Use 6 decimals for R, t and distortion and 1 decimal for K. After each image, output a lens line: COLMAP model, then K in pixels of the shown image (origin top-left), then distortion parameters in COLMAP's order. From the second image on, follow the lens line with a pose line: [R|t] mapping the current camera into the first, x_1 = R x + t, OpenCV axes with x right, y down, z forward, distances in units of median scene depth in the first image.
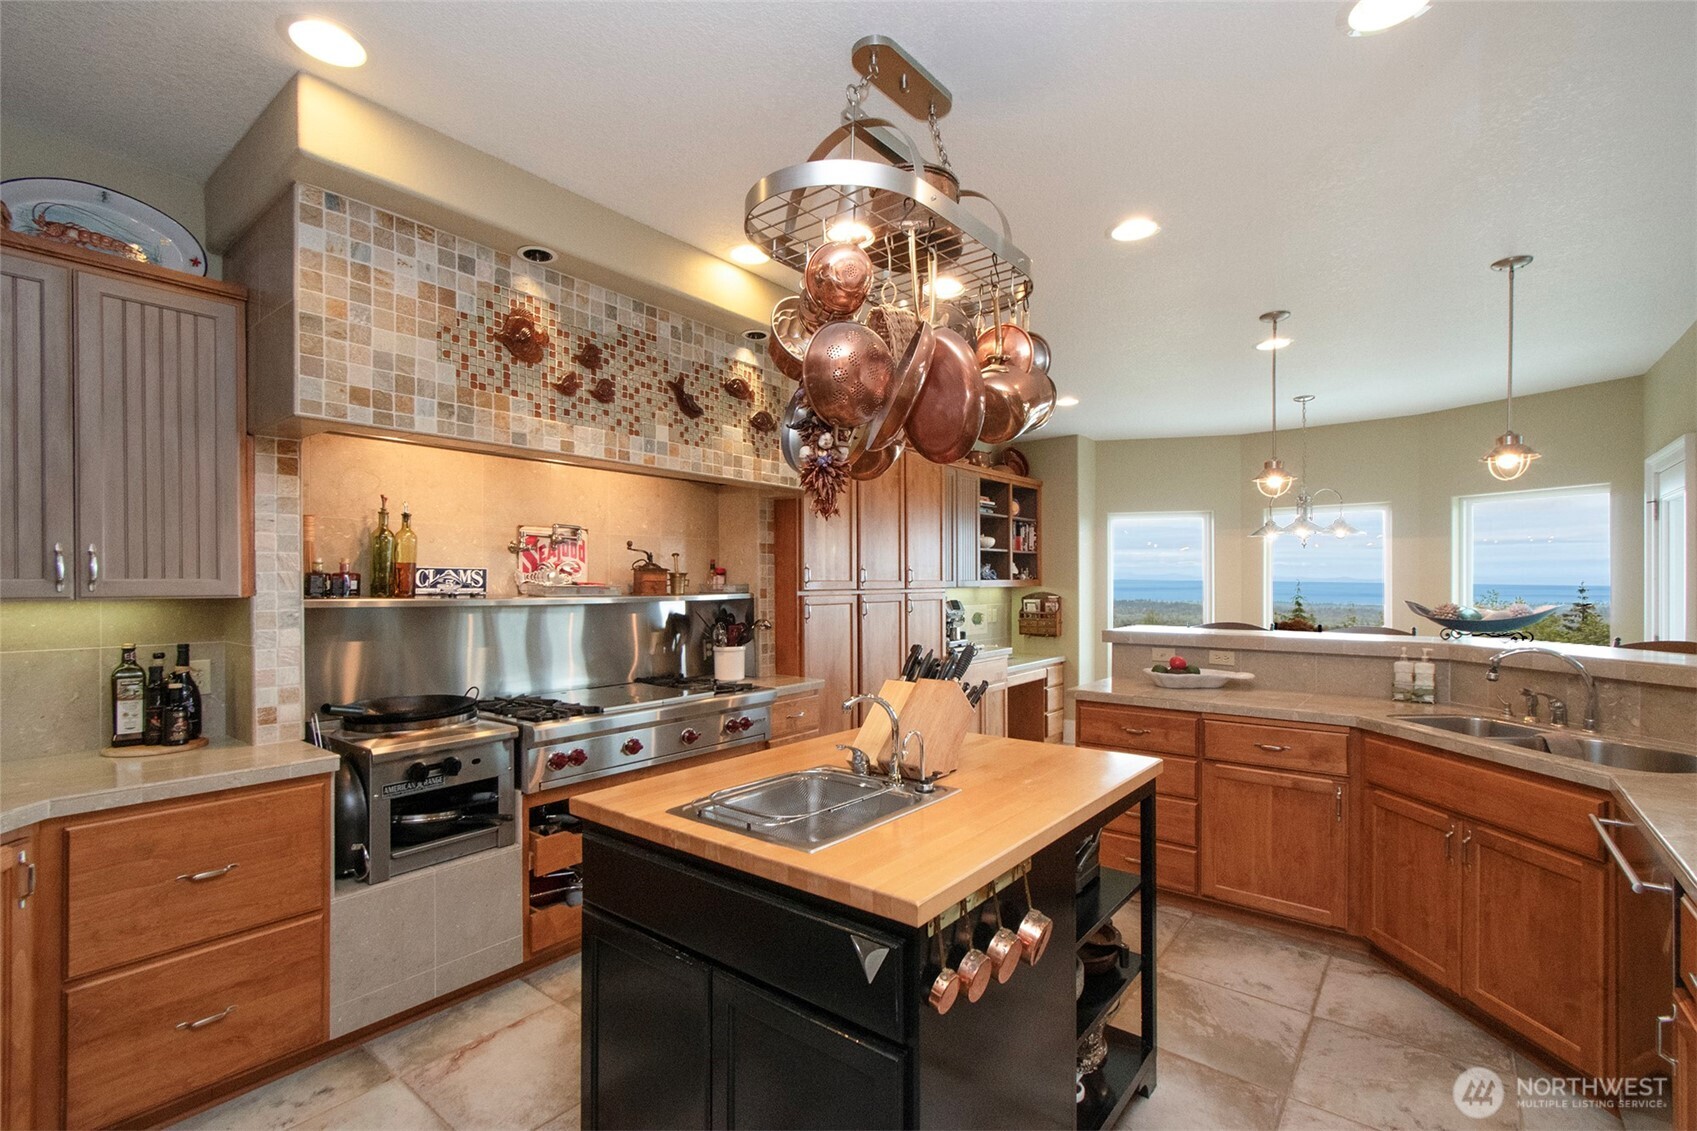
lens RADIAL K [[768.1, 0, 841.9], [0, 768.1, 593.9], [0, 0, 1]] dist [0.005134, -0.002350]
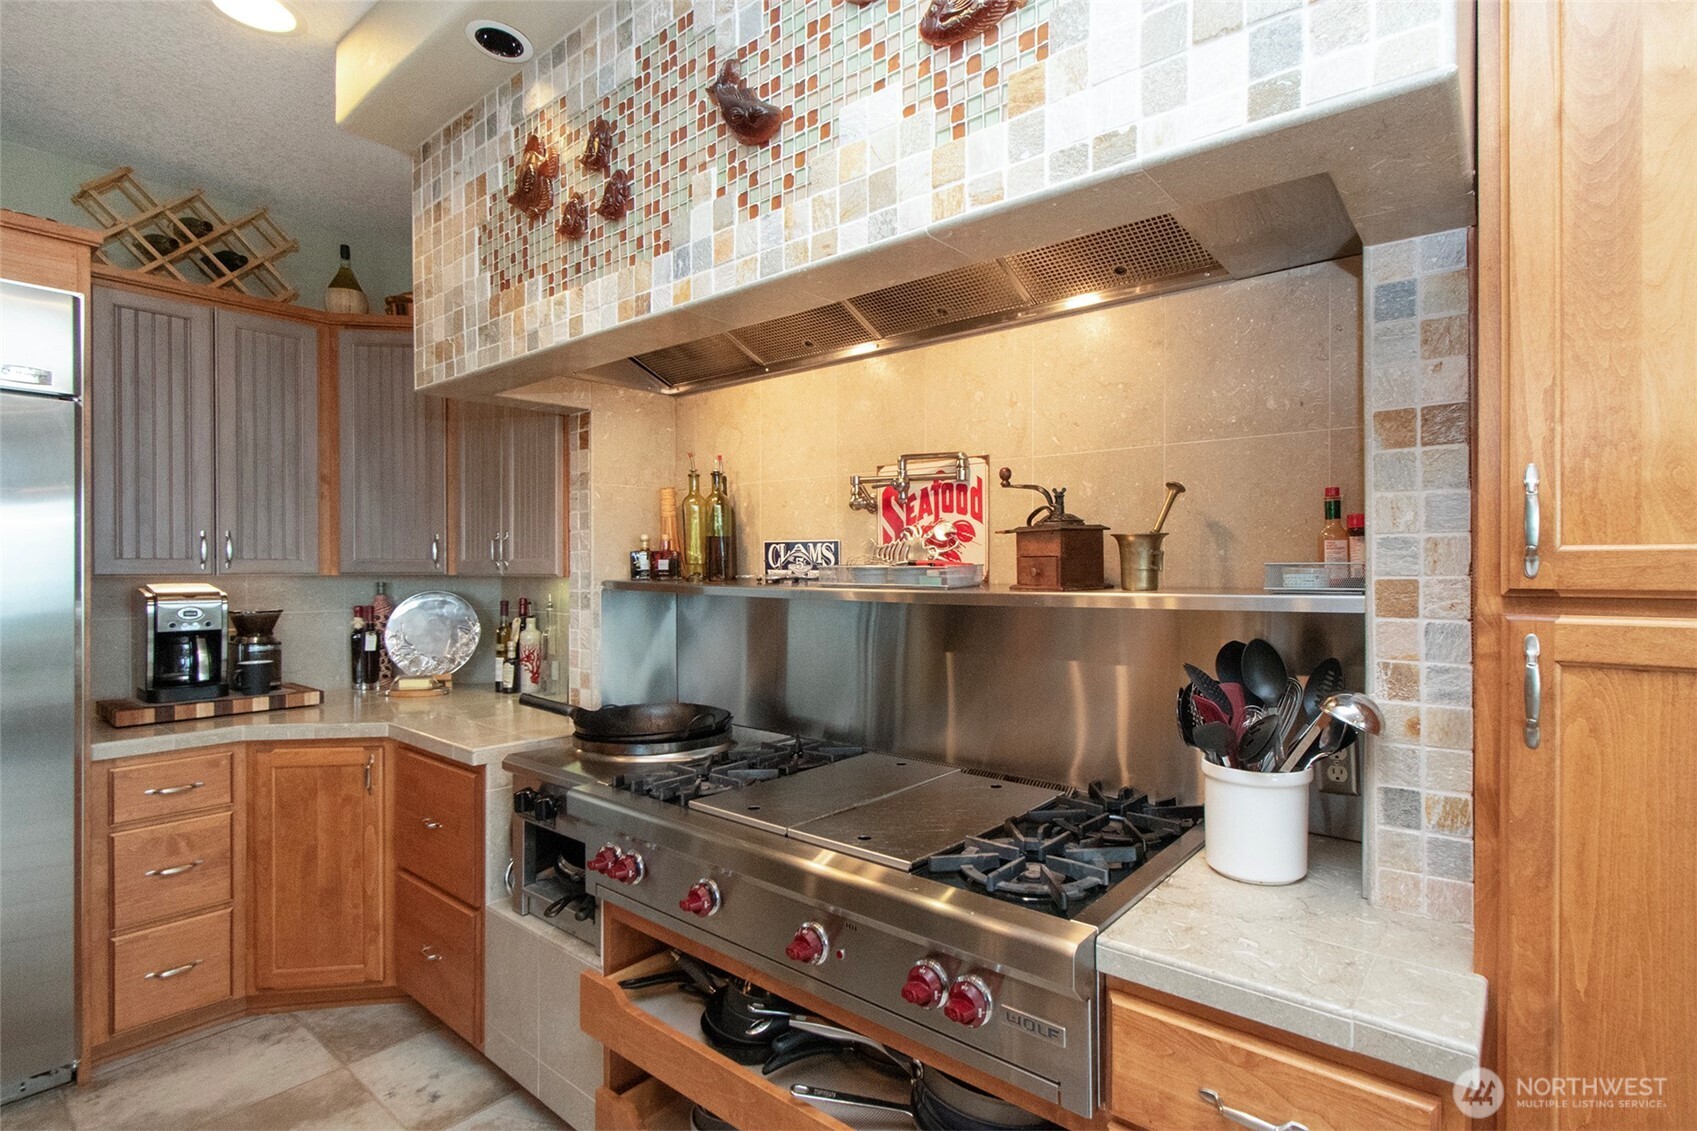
lens RADIAL K [[810.7, 0, 918.9], [0, 810.7, 571.8], [0, 0, 1]] dist [-0.001067, -0.001846]
pose [[0.021317, 0.008561, -0.999736, 0.223267], [-0.013481, 0.999875, 0.008275, -0.012964], [0.999682, 0.013301, 0.021430, 1.065510]]
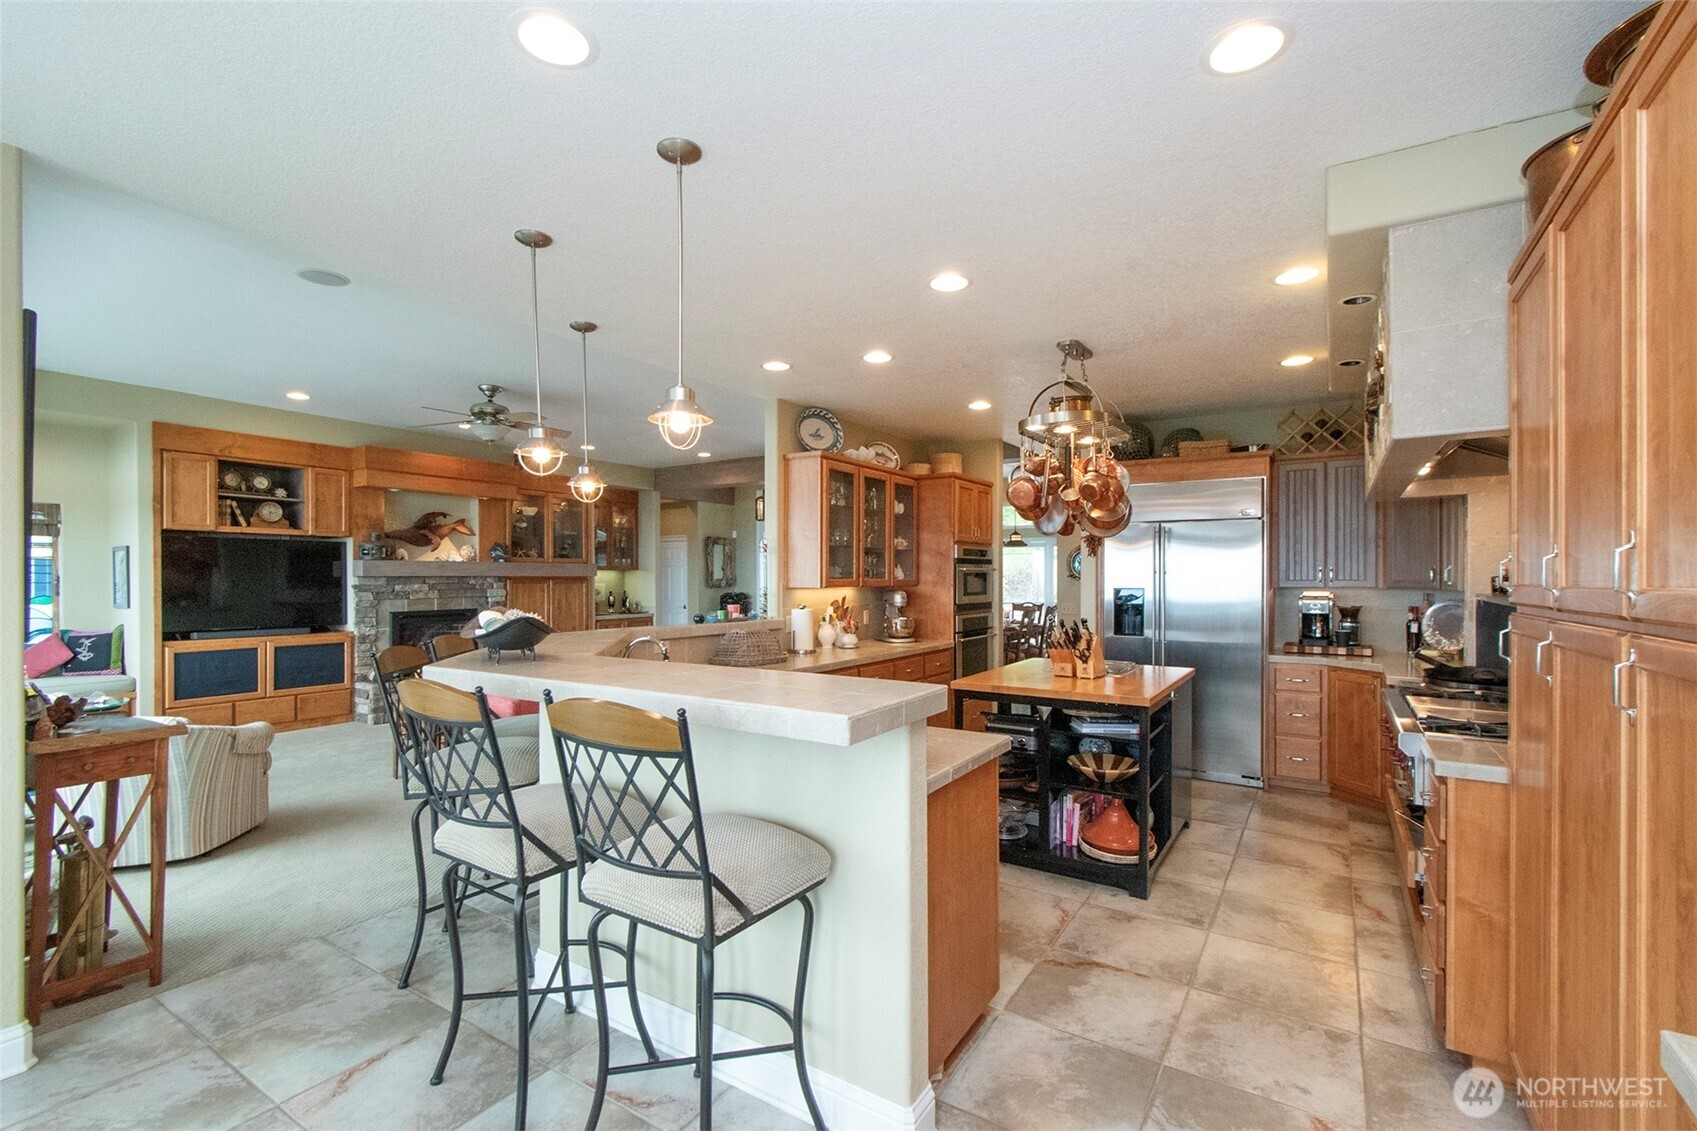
lens RADIAL K [[768.1, 0, 860.6], [0, 768.1, 566.8], [0, 0, 1]] dist [0.005134, -0.002350]
pose [[-0.993698, 0.002807, -0.112054, 0.569166], [0.002664, 0.999995, 0.001427, -0.044021], [0.112057, 0.001119, -0.993701, 1.911189]]
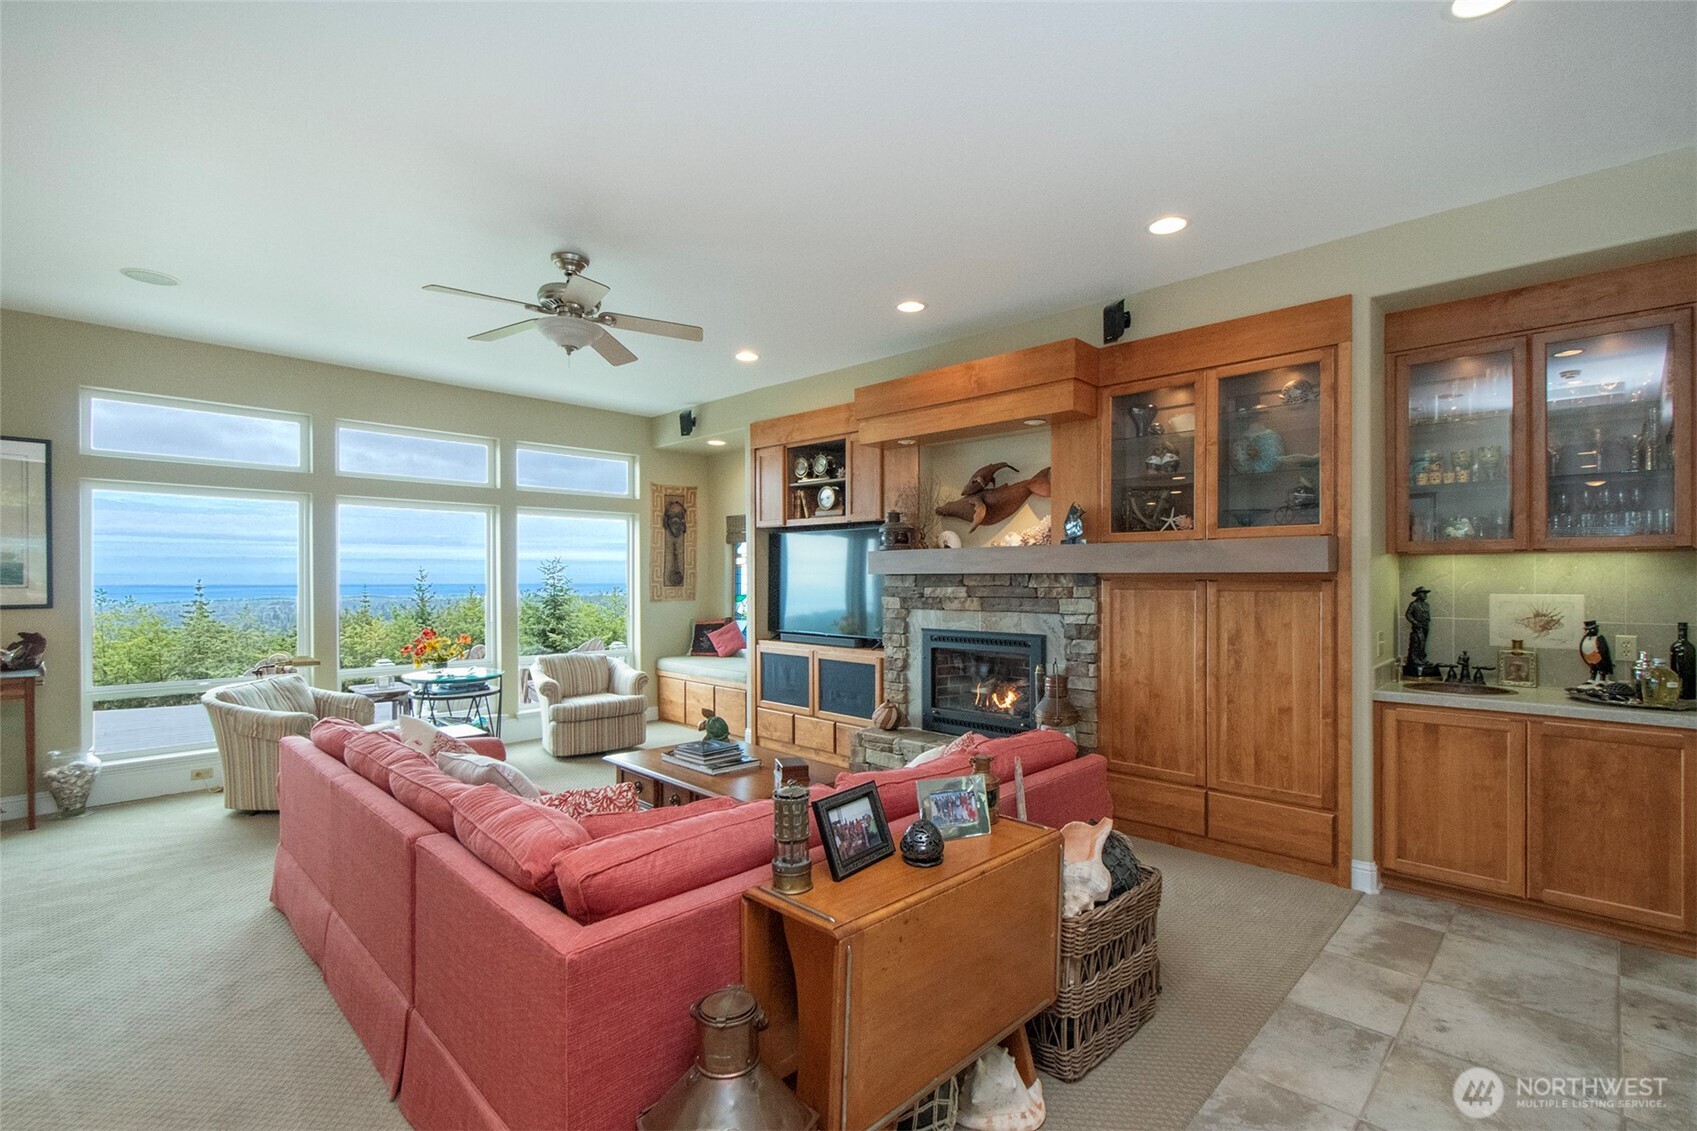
lens RADIAL K [[768.1, 0, 860.1], [0, 768.1, 578.2], [0, 0, 1]] dist [0.005134, -0.002350]
pose [[0.097862, 0.002015, 0.995198, 0.165462], [0.011406, 0.999930, -0.003146, -0.001930], [-0.995135, 0.011659, 0.097832, -0.719217]]
